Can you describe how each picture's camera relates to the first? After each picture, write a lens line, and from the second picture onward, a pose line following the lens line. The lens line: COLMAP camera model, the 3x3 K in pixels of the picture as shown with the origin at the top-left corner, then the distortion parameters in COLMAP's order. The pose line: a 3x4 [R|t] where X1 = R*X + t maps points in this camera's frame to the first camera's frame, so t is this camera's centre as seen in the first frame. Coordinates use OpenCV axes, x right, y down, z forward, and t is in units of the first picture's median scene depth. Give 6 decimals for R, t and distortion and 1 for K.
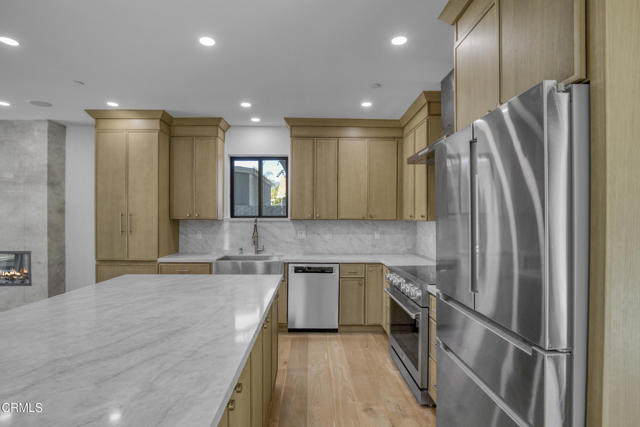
lens RADIAL K [[321.9, 0, 317.8], [0, 321.9, 219.6], [0, 0, 1]] dist [-0.020875, 0.000126]
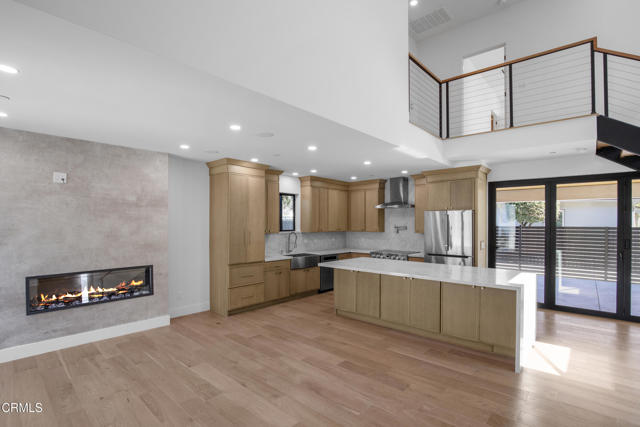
lens RADIAL K [[308.1, 0, 317.4], [0, 308.1, 221.8], [0, 0, 1]] dist [-0.022403, 0.001401]
pose [[0.690597, 0.001898, 0.723237, -1.294469], [0.001189, 0.999992, -0.003759, -0.051624], [-0.723239, 0.003456, 0.690589, -0.205357]]
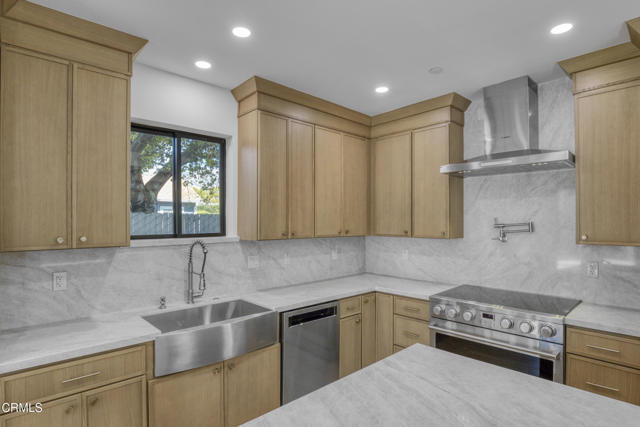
lens RADIAL K [[345.0, 0, 319.8], [0, 345.0, 218.5], [0, 0, 1]] dist [-0.004284, -0.000775]
pose [[0.738177, 0.001895, 0.674604, -0.452604], [0.004253, 0.999963, -0.007462, -0.037493], [-0.674594, 0.008377, 0.738142, 0.423118]]
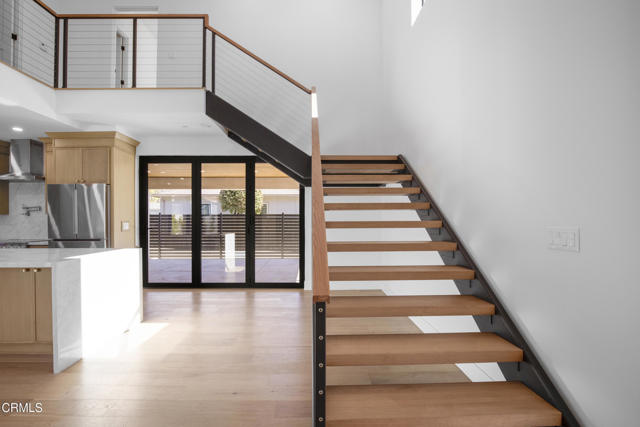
lens RADIAL K [[312.7, 0, 316.0], [0, 312.7, 220.1], [0, 0, 1]] dist [-0.026268, 0.001450]
pose [[0.011618, -0.003378, 0.999927, -0.980703], [0.005453, 0.999980, 0.003315, 0.029382], [-0.999918, 0.005414, 0.011636, -0.567189]]
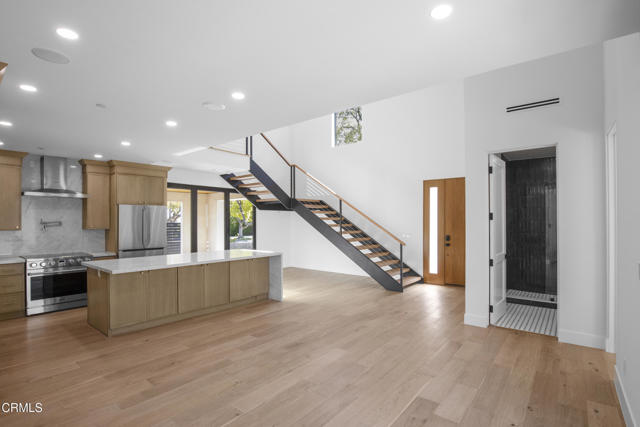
lens RADIAL K [[317.0, 0, 317.2], [0, 317.0, 220.6], [0, 0, 1]] dist [-0.026761, 0.000287]
pose [[-0.757762, 0.000366, 0.652531, -1.440333], [0.002093, 0.999996, 0.001869, -0.036008], [-0.652528, 0.002782, -0.757760, 0.955567]]
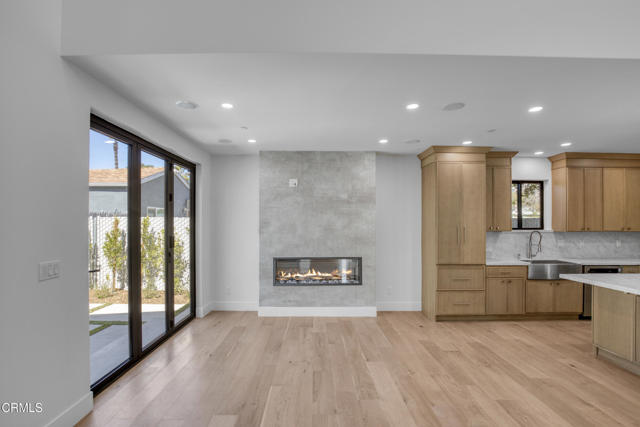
lens RADIAL K [[308.1, 0, 317.4], [0, 308.1, 221.8], [0, 0, 1]] dist [-0.022403, 0.001401]
pose [[0.999984, 0.000750, -0.005618, -1.069325], [-0.000780, 0.999986, -0.005226, -0.031570], [0.005614, 0.005231, 0.999971, -0.207368]]
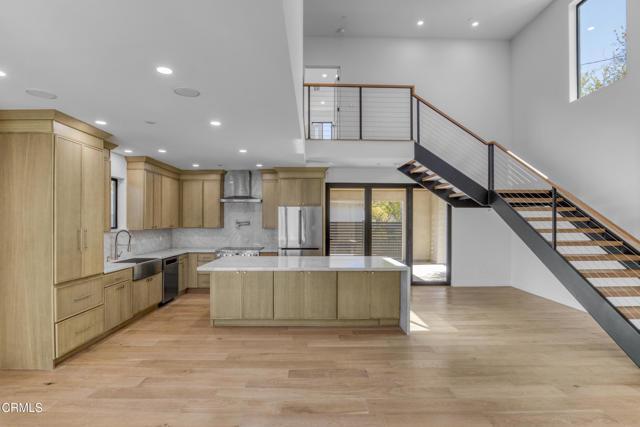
lens RADIAL K [[312.7, 0, 316.0], [0, 312.7, 220.1], [0, 0, 1]] dist [-0.026268, 0.001450]
pose [[0.013662, -0.003579, 0.999900, -1.398233], [0.000828, 0.999993, 0.003568, -0.046250], [-0.999906, 0.000779, 0.013665, 0.253329]]
